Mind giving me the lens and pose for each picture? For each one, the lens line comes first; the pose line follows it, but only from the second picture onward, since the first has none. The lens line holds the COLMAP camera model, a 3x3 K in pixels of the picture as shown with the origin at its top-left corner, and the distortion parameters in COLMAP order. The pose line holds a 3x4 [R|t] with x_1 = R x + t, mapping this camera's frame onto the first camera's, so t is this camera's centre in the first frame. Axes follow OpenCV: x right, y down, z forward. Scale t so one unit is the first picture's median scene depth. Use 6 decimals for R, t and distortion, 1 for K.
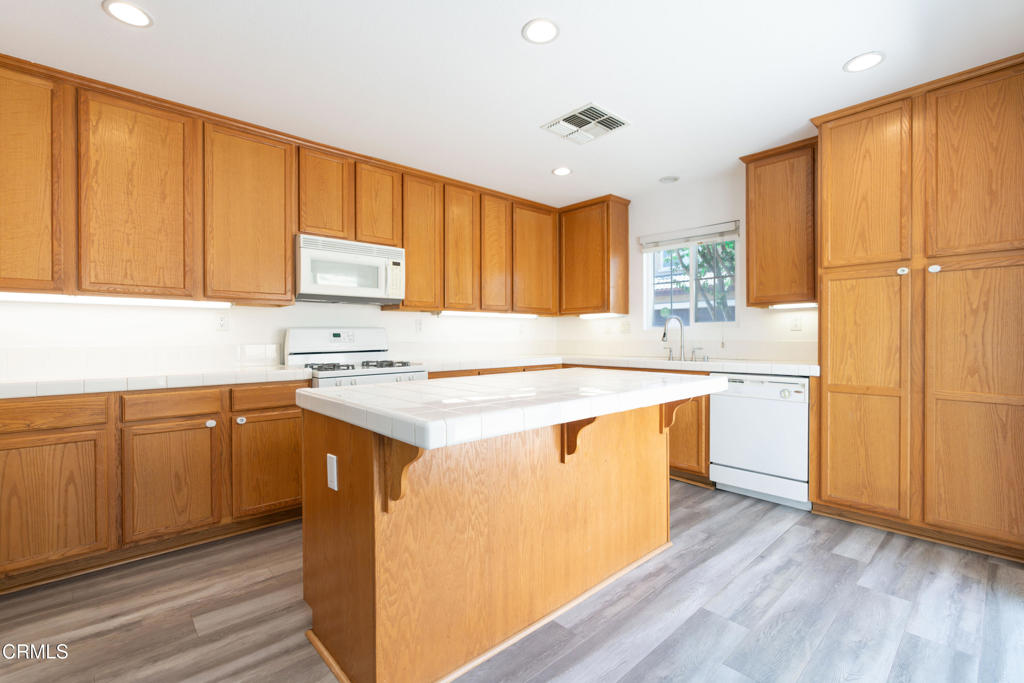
lens RADIAL K [[457.0, 0, 505.7], [0, 457.0, 341.3], [0, 0, 1]] dist [-0.008595, 0.001527]
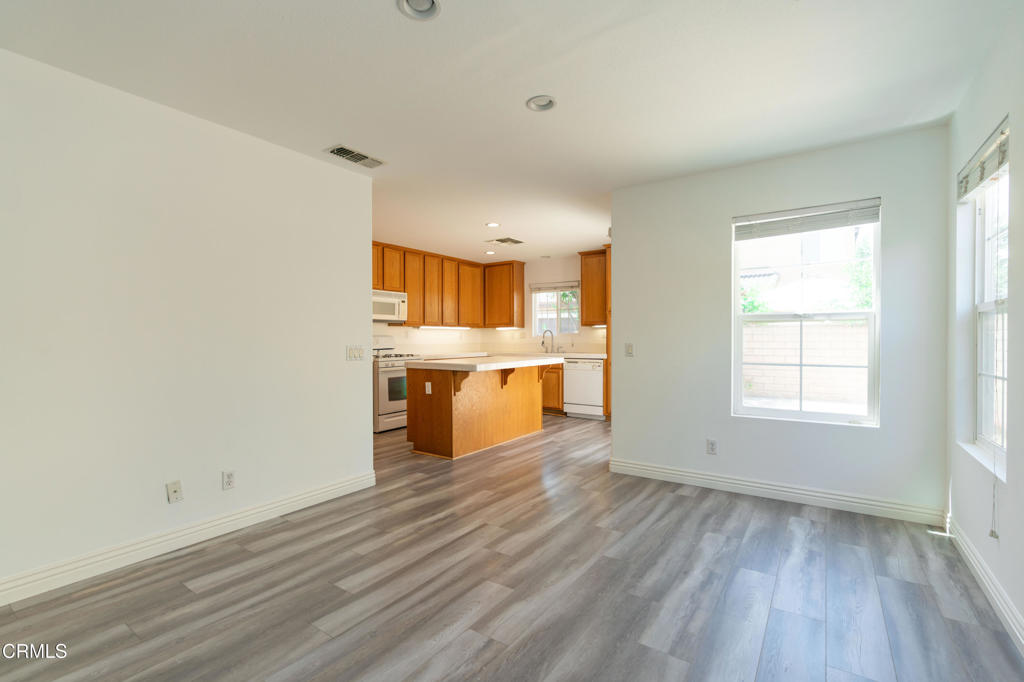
lens RADIAL K [[461.2, 0, 505.5], [0, 461.2, 342.8], [0, 0, 1]] dist [-0.002338, -0.000469]
pose [[0.974300, -0.001833, 0.225245, -0.269574], [0.002182, 0.999997, -0.001299, -0.000097], [-0.225242, 0.001757, 0.974301, -0.952263]]
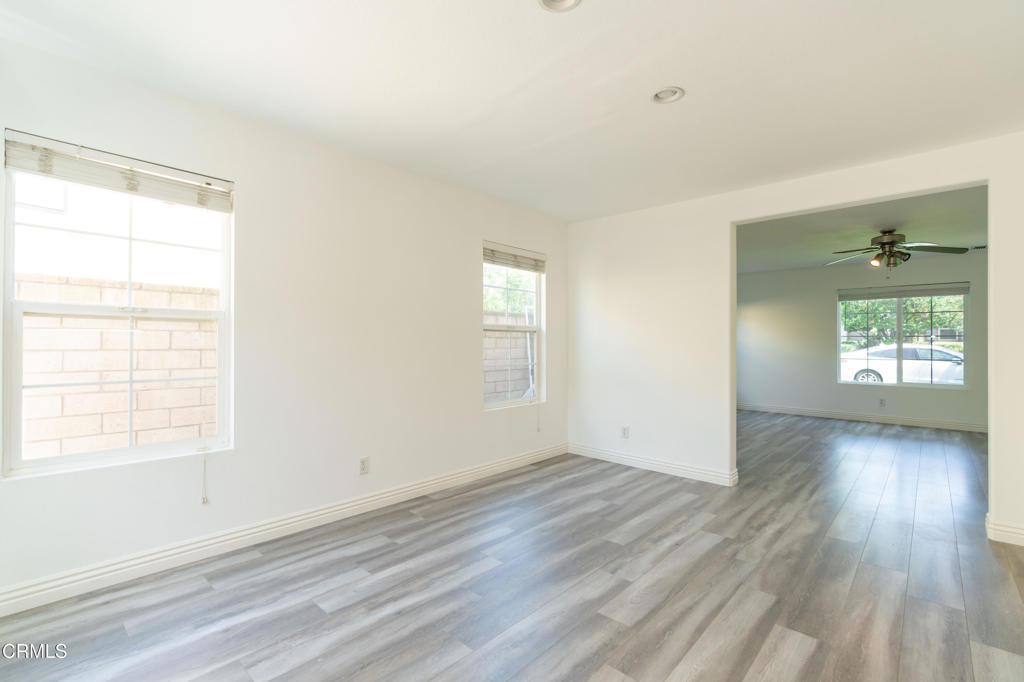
lens RADIAL K [[461.2, 0, 505.5], [0, 461.2, 342.8], [0, 0, 1]] dist [-0.002338, -0.000469]
pose [[-0.996190, -0.001160, -0.087199, 0.068519], [-0.001975, 0.999955, 0.009262, -0.015253], [0.087185, 0.009399, -0.996148, 0.293474]]
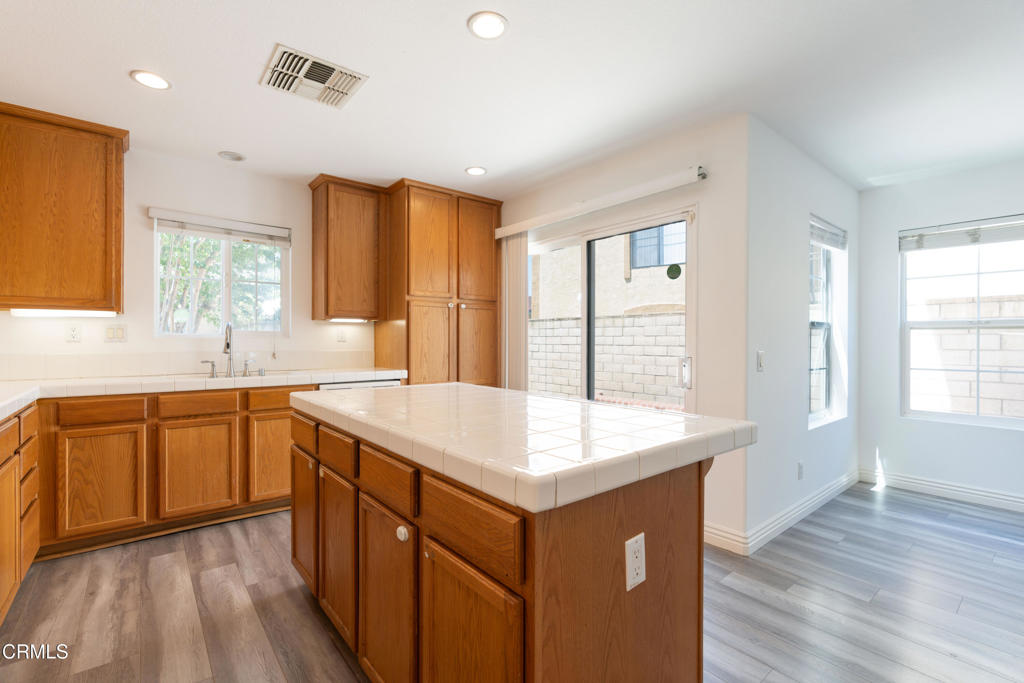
lens RADIAL K [[457.0, 0, 505.7], [0, 457.0, 341.3], [0, 0, 1]] dist [-0.008595, 0.001527]
pose [[0.055684, 0.002766, 0.998445, -0.509411], [0.006576, 0.999973, -0.003137, -0.018804], [-0.998427, 0.006740, 0.055664, 0.549402]]
